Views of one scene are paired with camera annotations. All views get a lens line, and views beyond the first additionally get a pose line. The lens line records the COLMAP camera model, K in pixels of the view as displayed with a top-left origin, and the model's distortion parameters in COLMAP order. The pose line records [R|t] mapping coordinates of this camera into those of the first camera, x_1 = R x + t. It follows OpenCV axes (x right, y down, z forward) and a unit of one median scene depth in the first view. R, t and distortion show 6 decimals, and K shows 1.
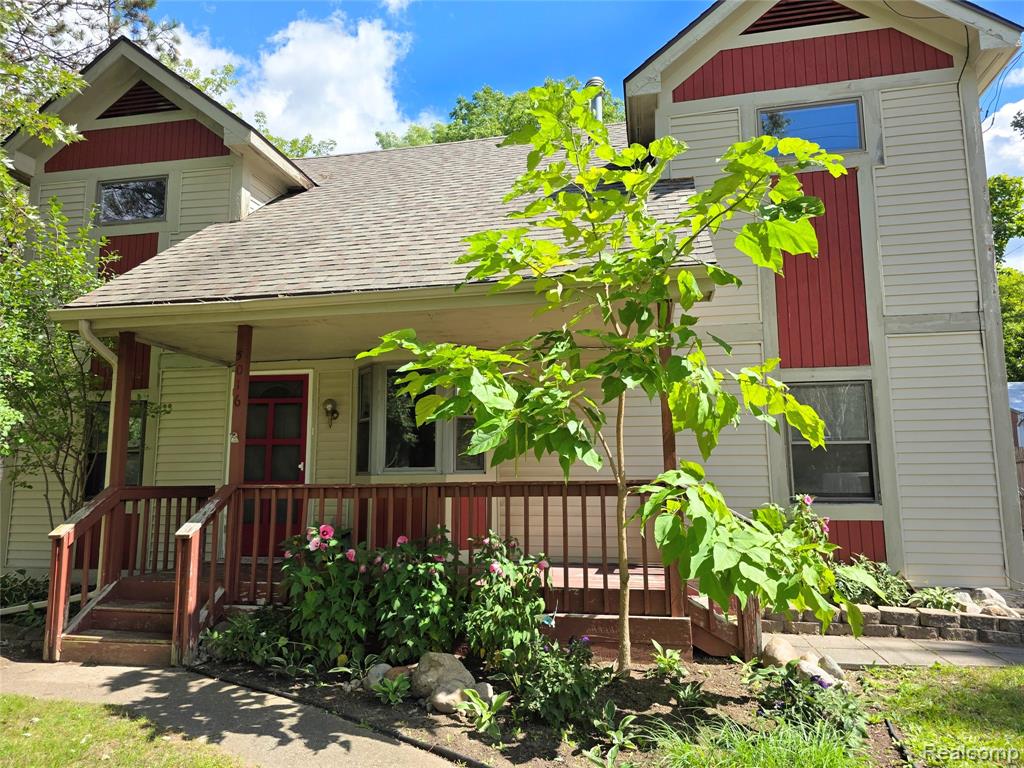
lens RADIAL K [[697.9, 0, 511.6], [0, 697.9, 383.0], [0, 0, 1]] dist [0.034265, -0.005852]
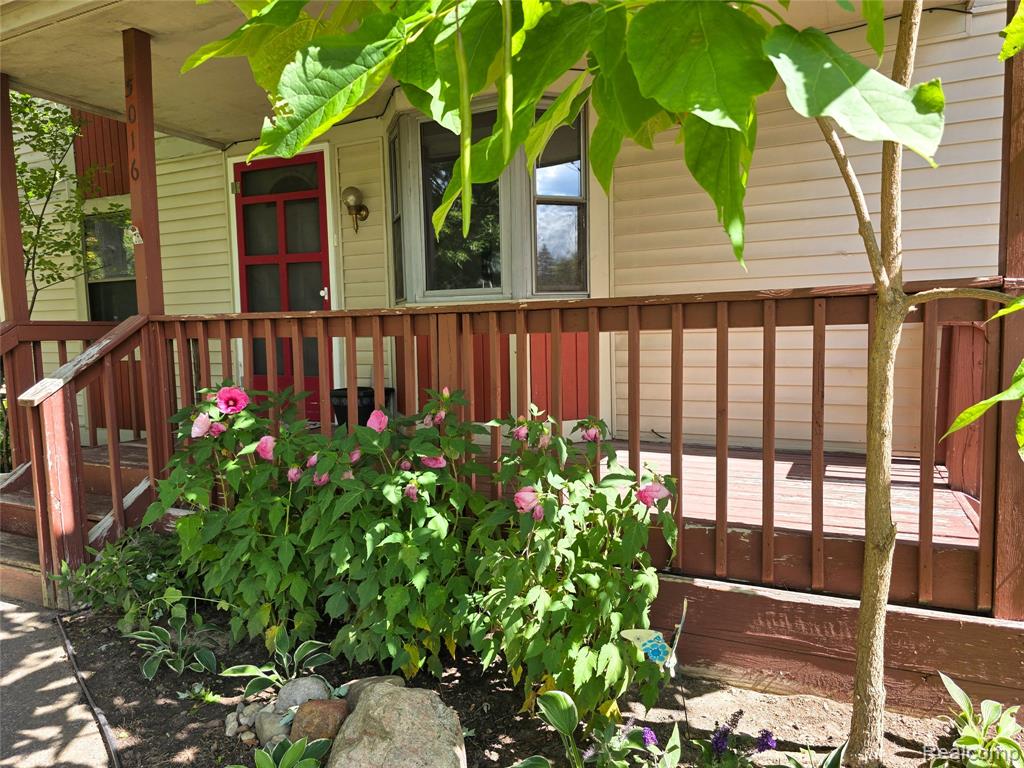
lens RADIAL K [[697.9, 0, 509.4], [0, 697.9, 387.5], [0, 0, 1]] dist [0.034265, -0.005852]
pose [[0.968739, 0.006184, -0.248006, 0.057301], [0.049434, 0.974830, 0.217398, 0.099966], [0.243108, -0.222862, 0.944050, 0.557099]]
